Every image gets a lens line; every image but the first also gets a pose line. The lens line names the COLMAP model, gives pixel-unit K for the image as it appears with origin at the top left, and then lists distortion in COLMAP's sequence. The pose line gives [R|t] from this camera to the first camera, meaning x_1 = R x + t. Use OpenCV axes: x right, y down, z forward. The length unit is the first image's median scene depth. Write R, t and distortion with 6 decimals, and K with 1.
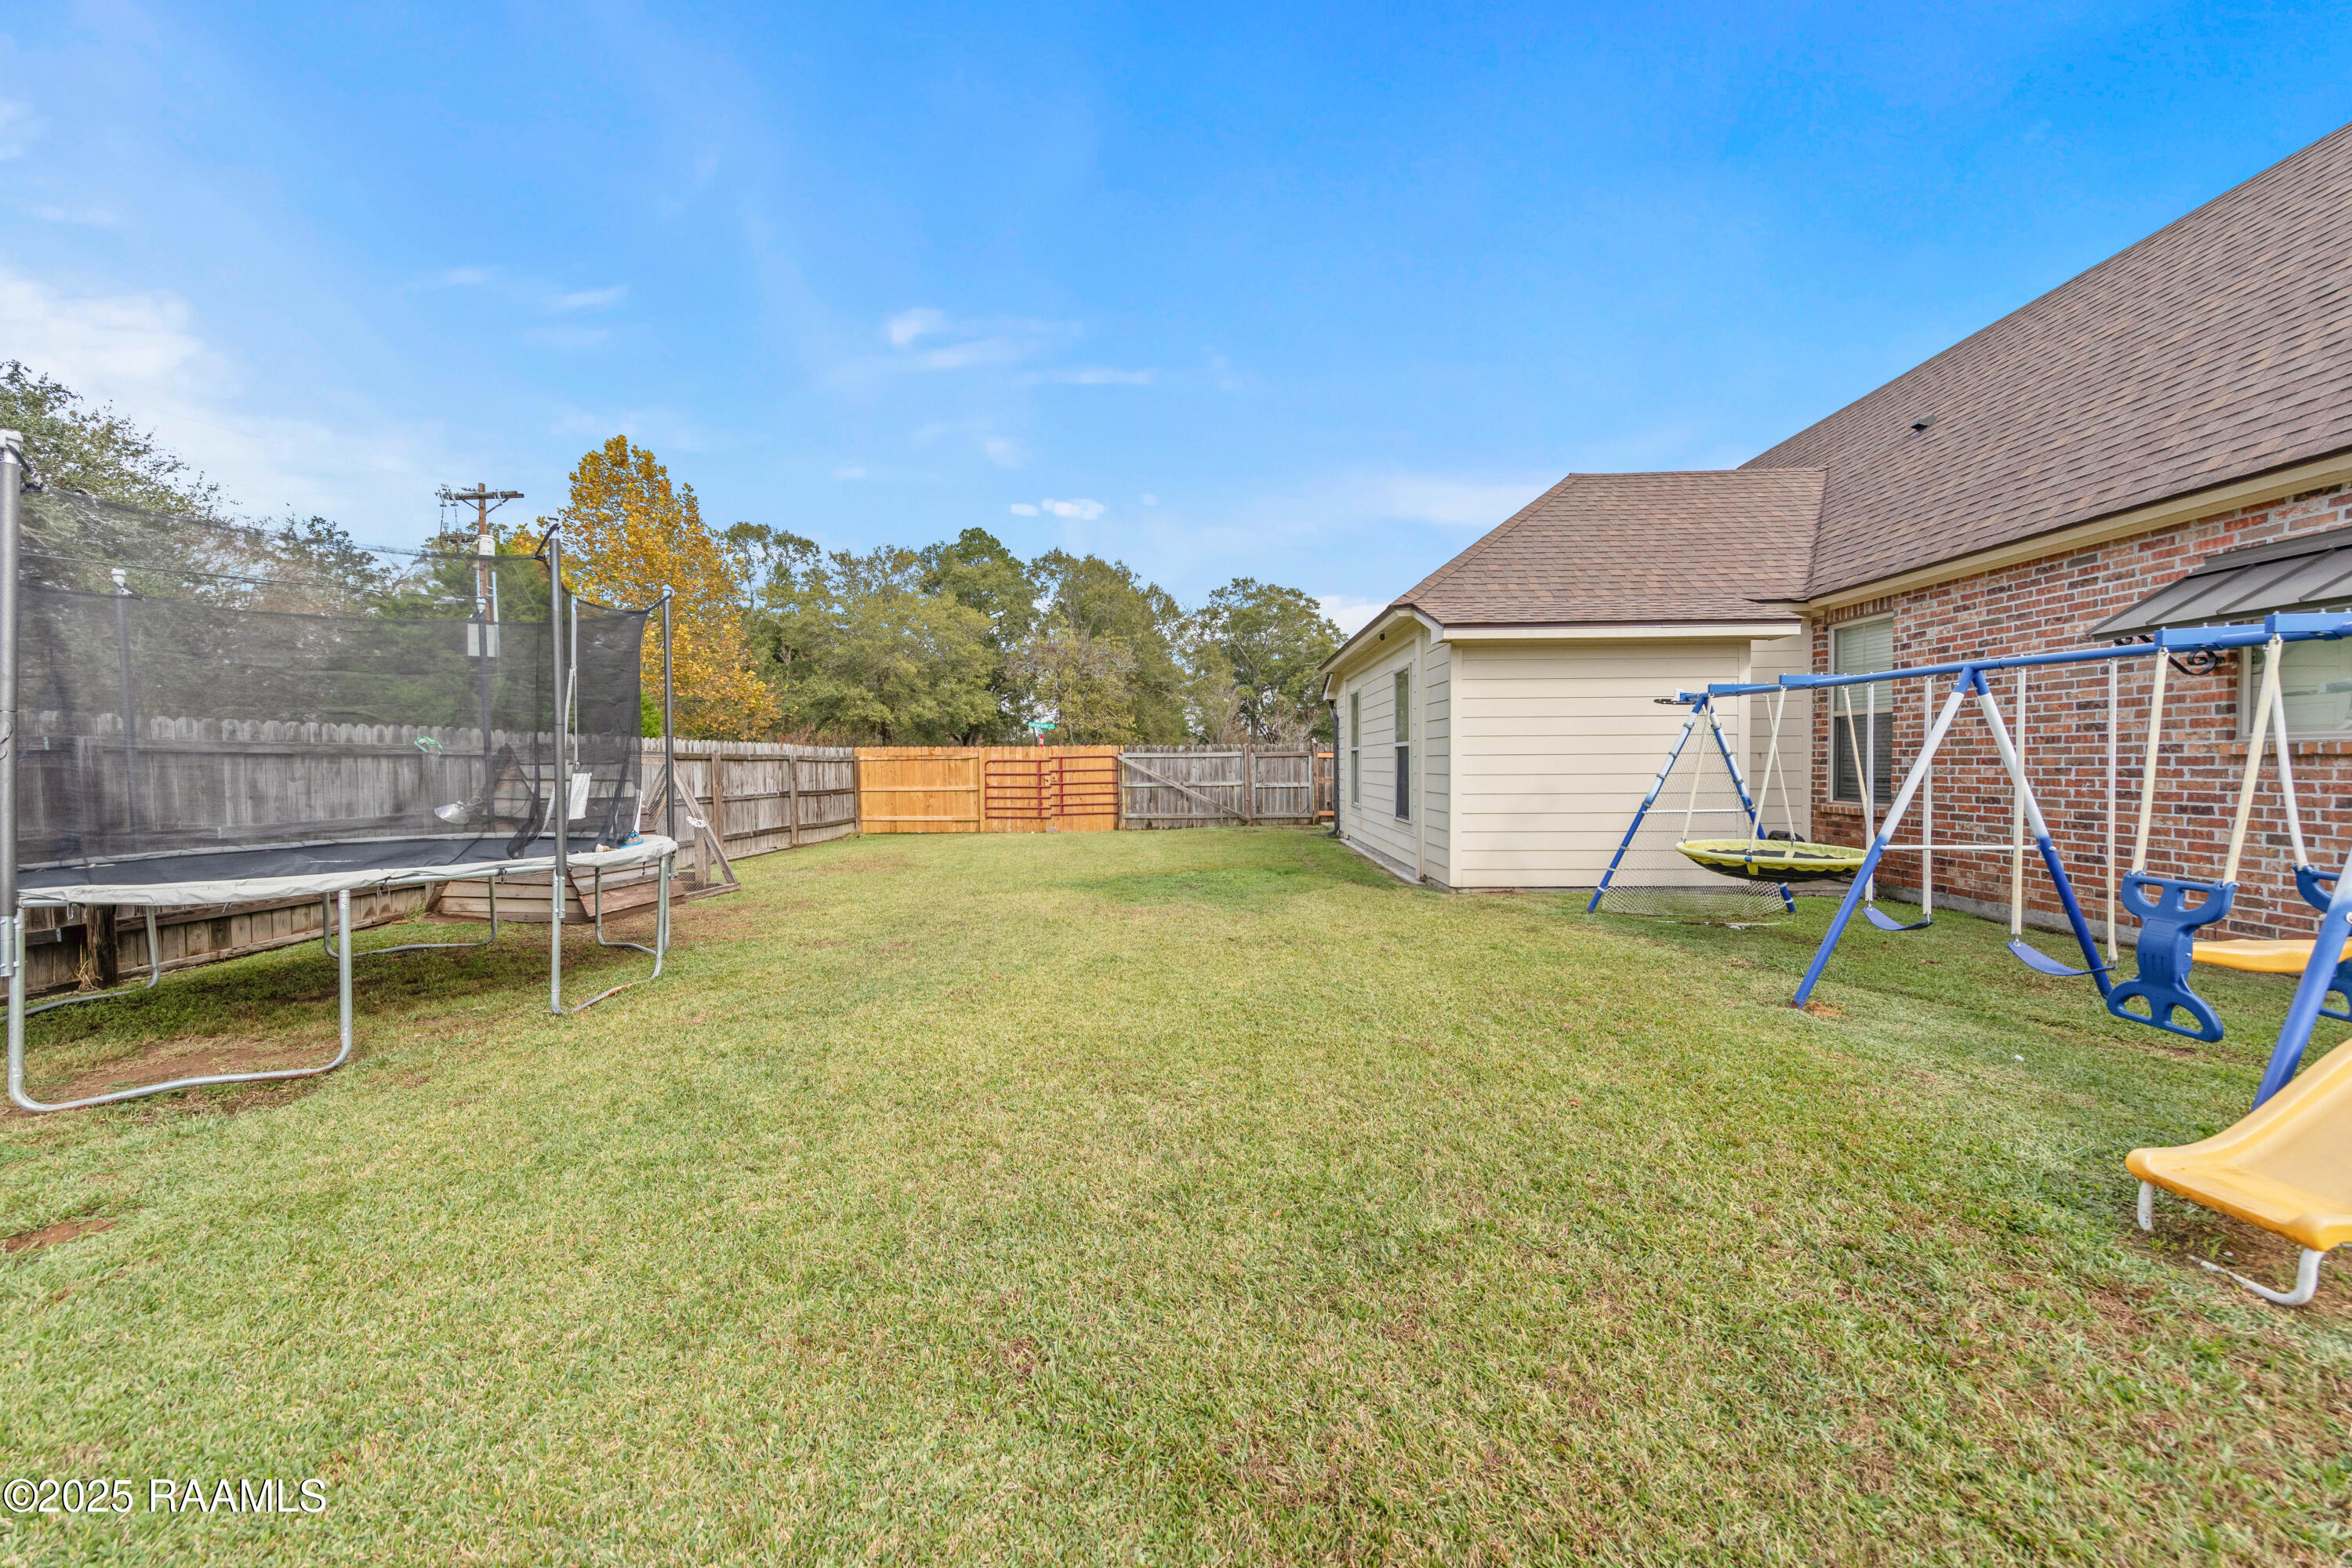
lens RADIAL K [[871.2, 0, 1174.1], [0, 871.2, 761.1], [0, 0, 1]] dist [0.009056, -0.000176]
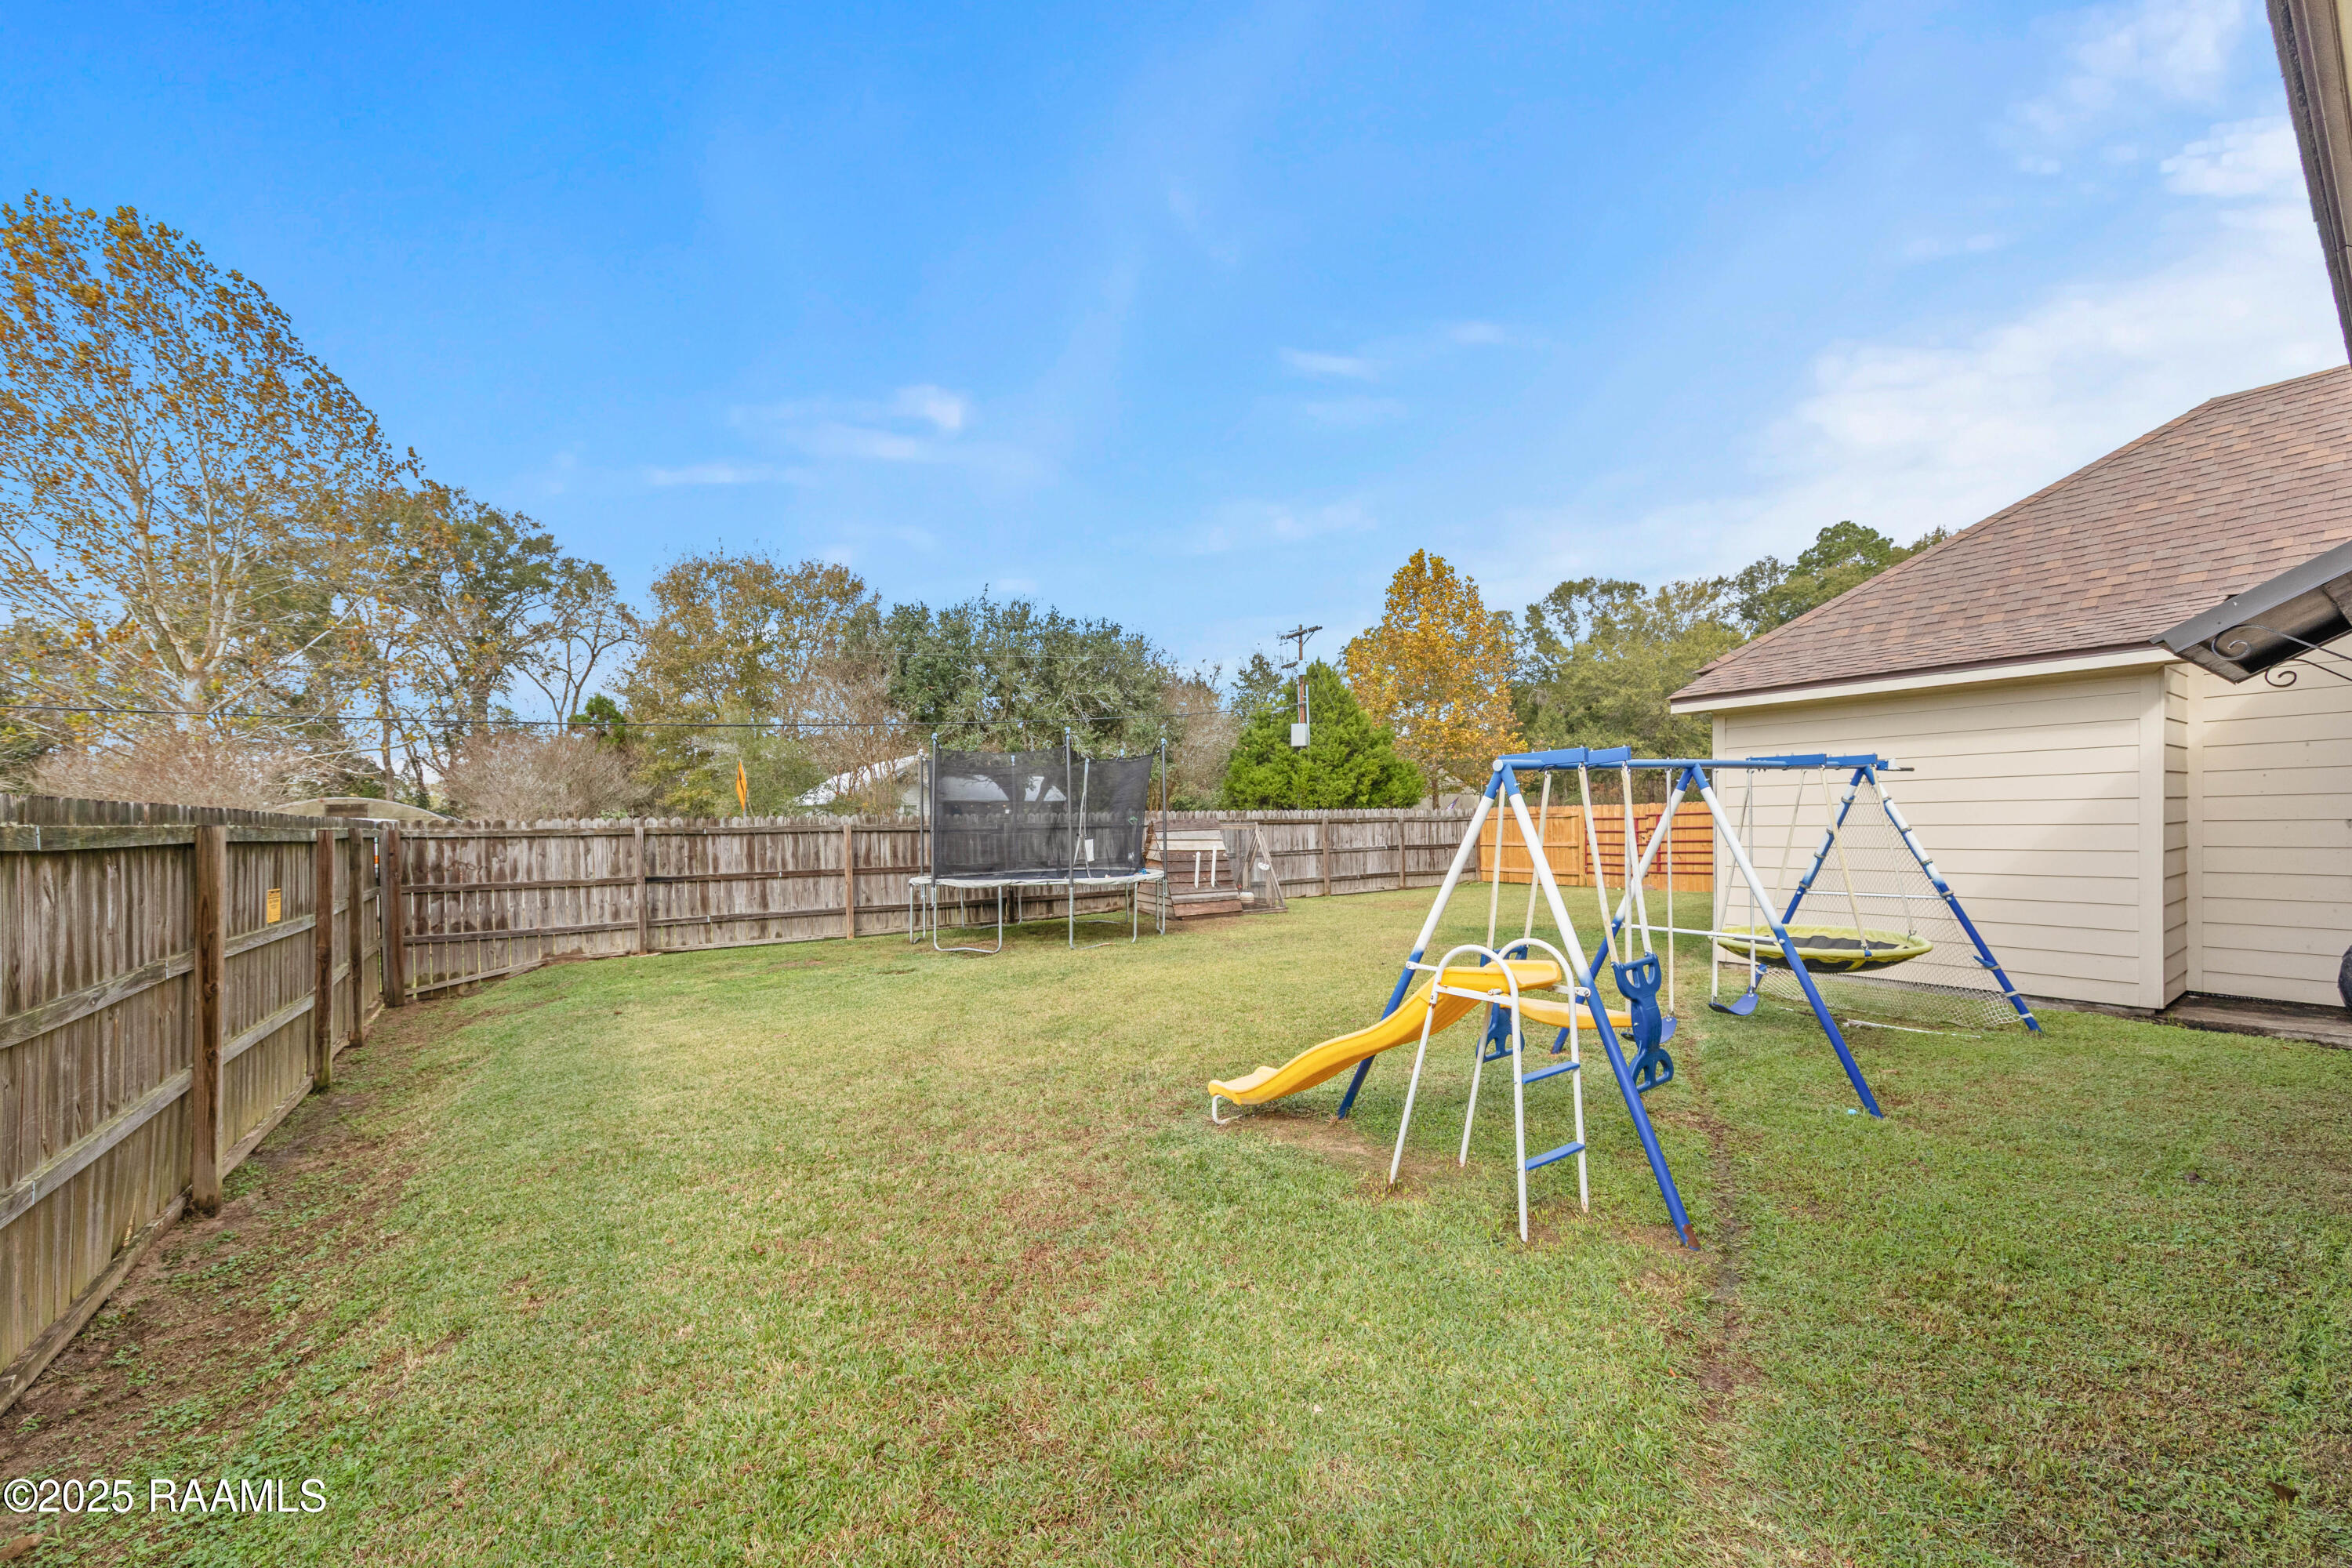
lens RADIAL K [[870.0, 0, 1173.6], [0, 870.0, 814.0], [0, 0, 1]] dist [0.016436, -0.000035]
pose [[0.602075, -0.011503, -0.798356, 0.224942], [0.017244, 0.999850, -0.001402, -0.009155], [0.798253, -0.012923, 0.602184, -0.026340]]
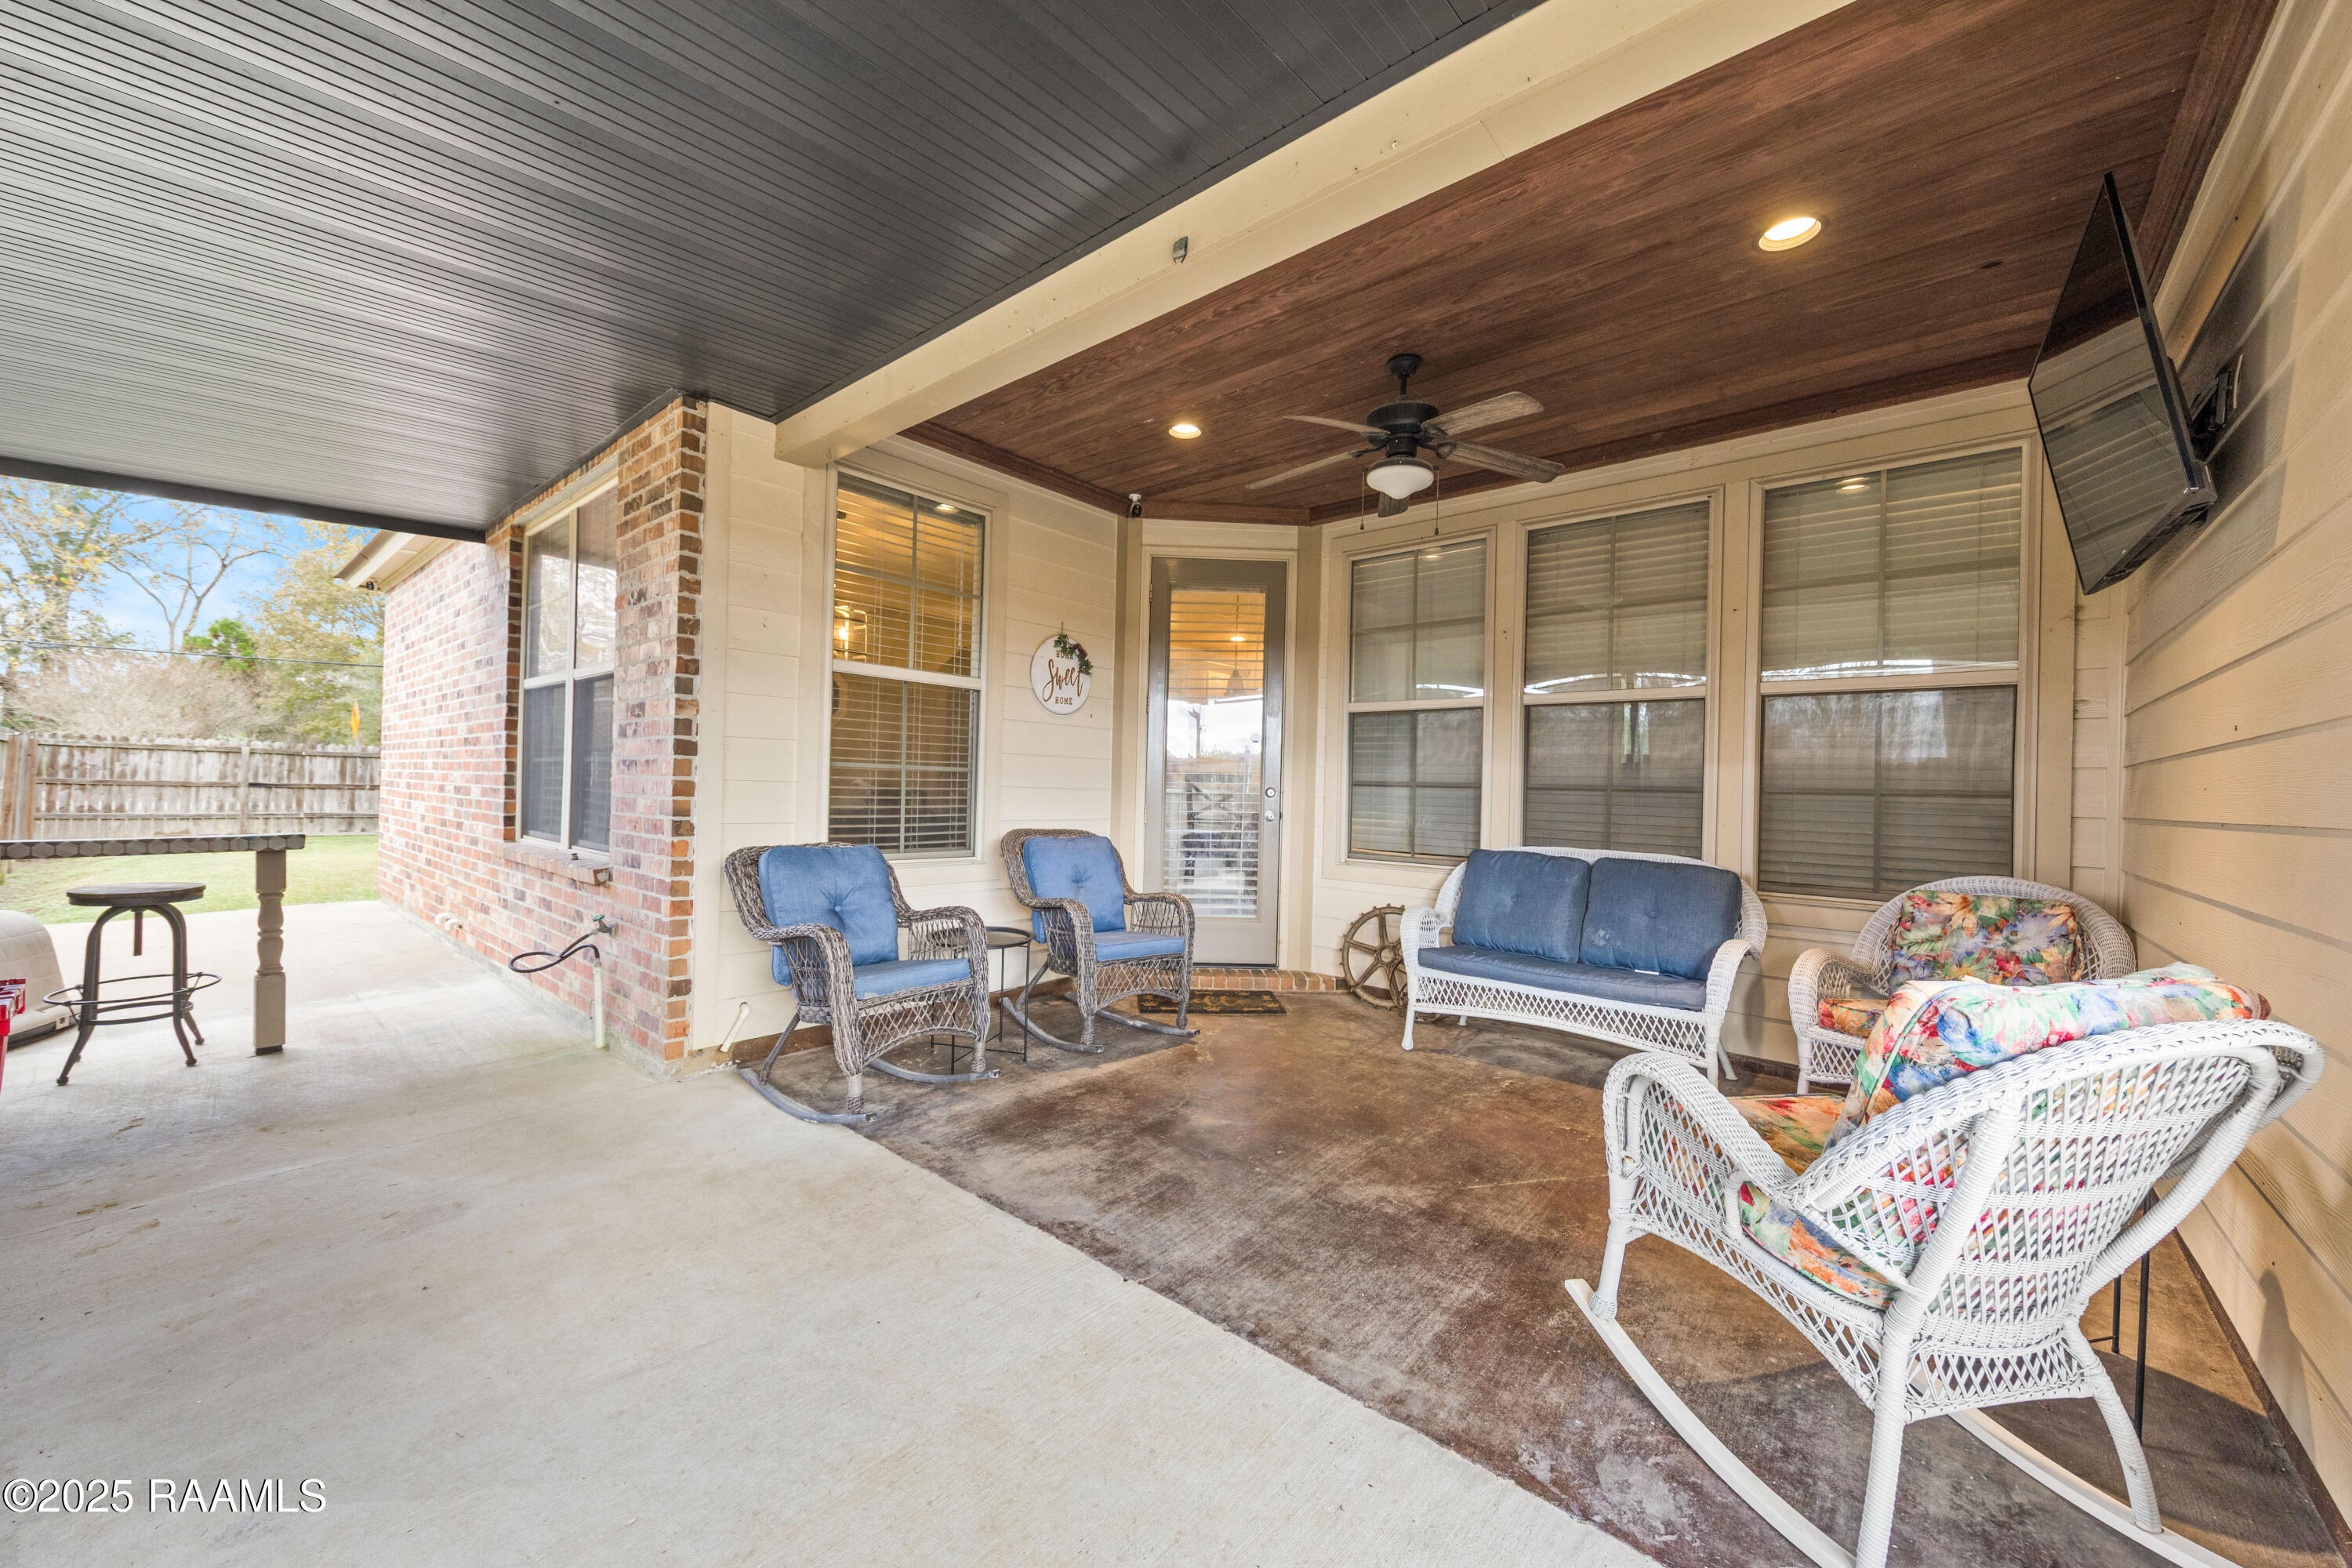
lens RADIAL K [[871.2, 0, 1174.1], [0, 871.2, 761.1], [0, 0, 1]] dist [0.009056, -0.000176]
pose [[0.778626, 0.008883, -0.627426, 0.598020], [-0.031748, 0.999177, -0.025253, -0.003328], [0.626685, 0.039582, 0.778267, -0.047718]]
